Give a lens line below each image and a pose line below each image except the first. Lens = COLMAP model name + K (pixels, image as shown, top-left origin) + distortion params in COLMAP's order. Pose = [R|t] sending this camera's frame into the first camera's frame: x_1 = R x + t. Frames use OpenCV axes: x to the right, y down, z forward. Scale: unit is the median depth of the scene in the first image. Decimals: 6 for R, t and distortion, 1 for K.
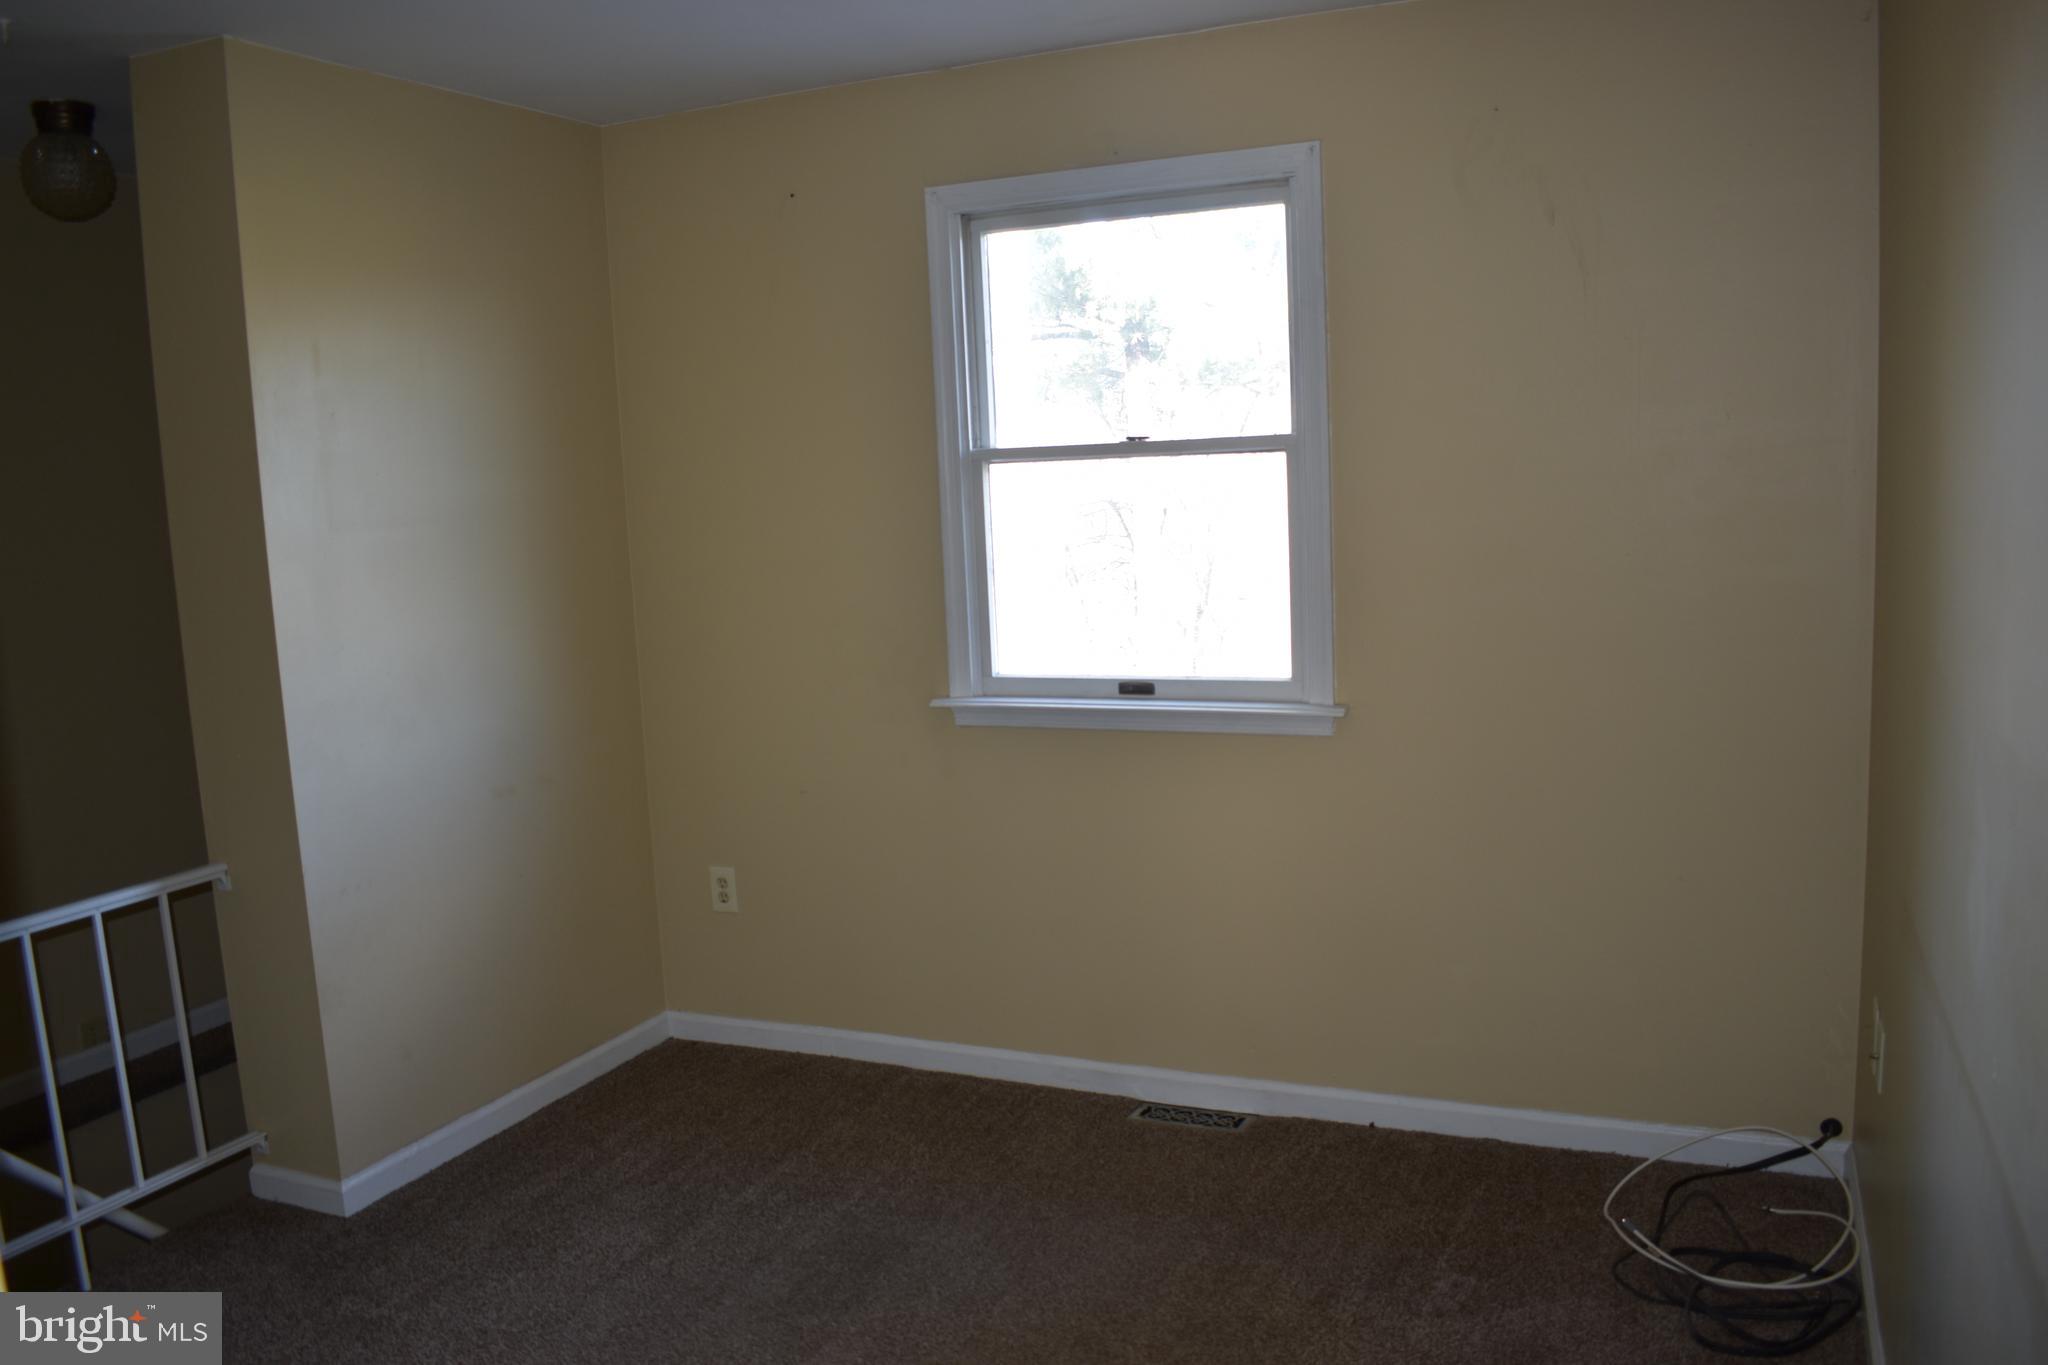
lens RADIAL K [[1601.9, 0, 1056.7], [0, 1601.9, 673.7], [0, 0, 1]] dist [-0.072324, 0.006239]
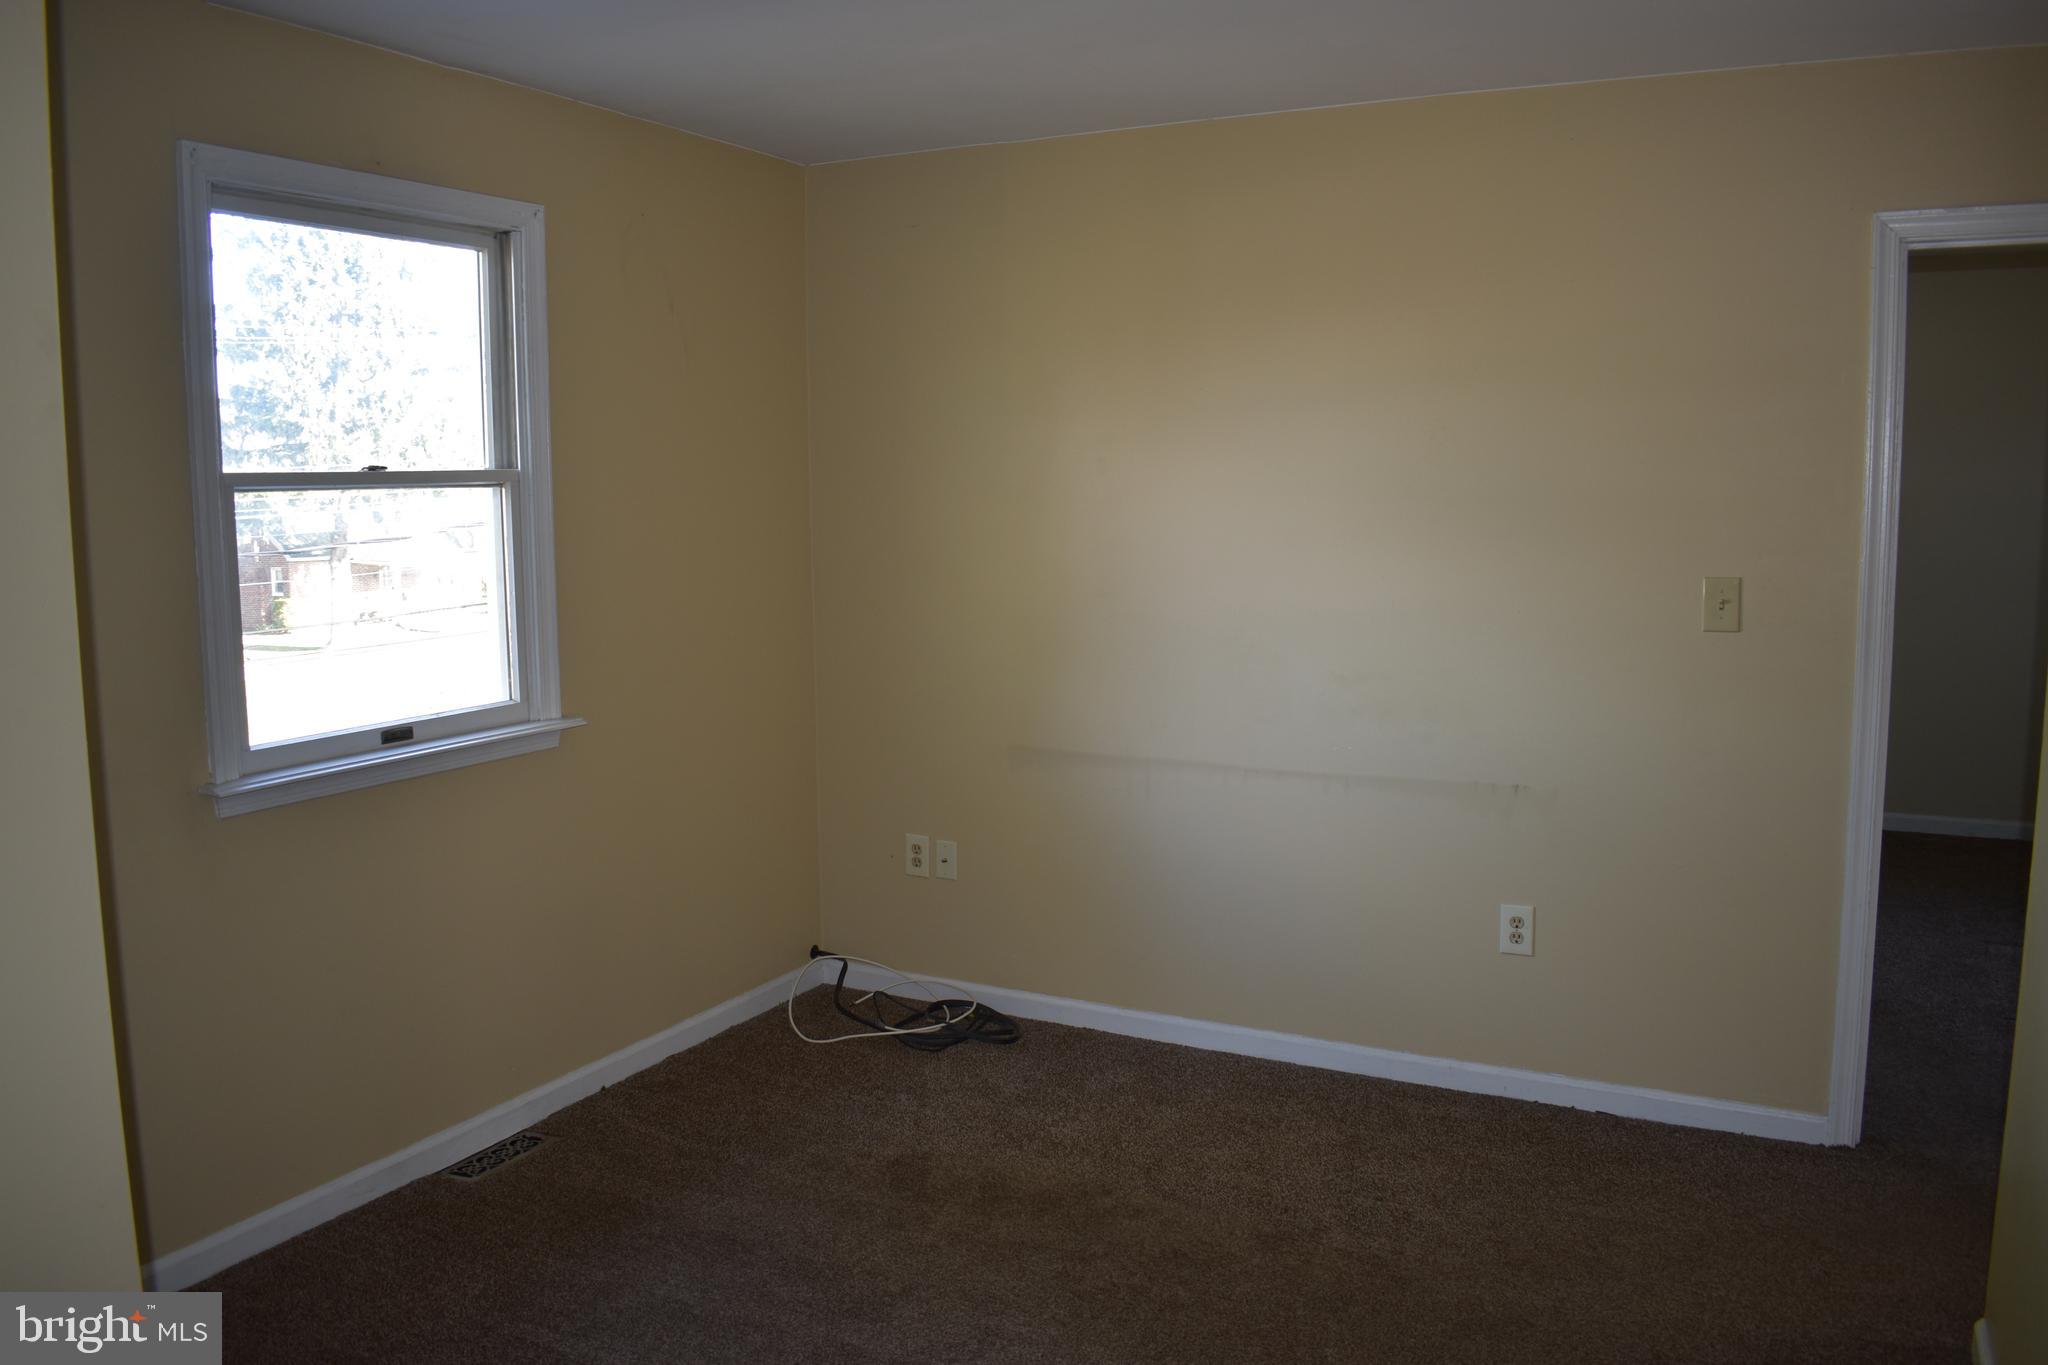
lens RADIAL K [[1601.9, 0, 1056.7], [0, 1601.9, 673.7], [0, 0, 1]] dist [-0.072324, 0.006239]
pose [[0.078214, -0.080686, 0.993666, -0.850296], [0.150567, 0.986242, 0.068232, -0.030916], [-0.985501, 0.144277, 0.089286, 0.539678]]
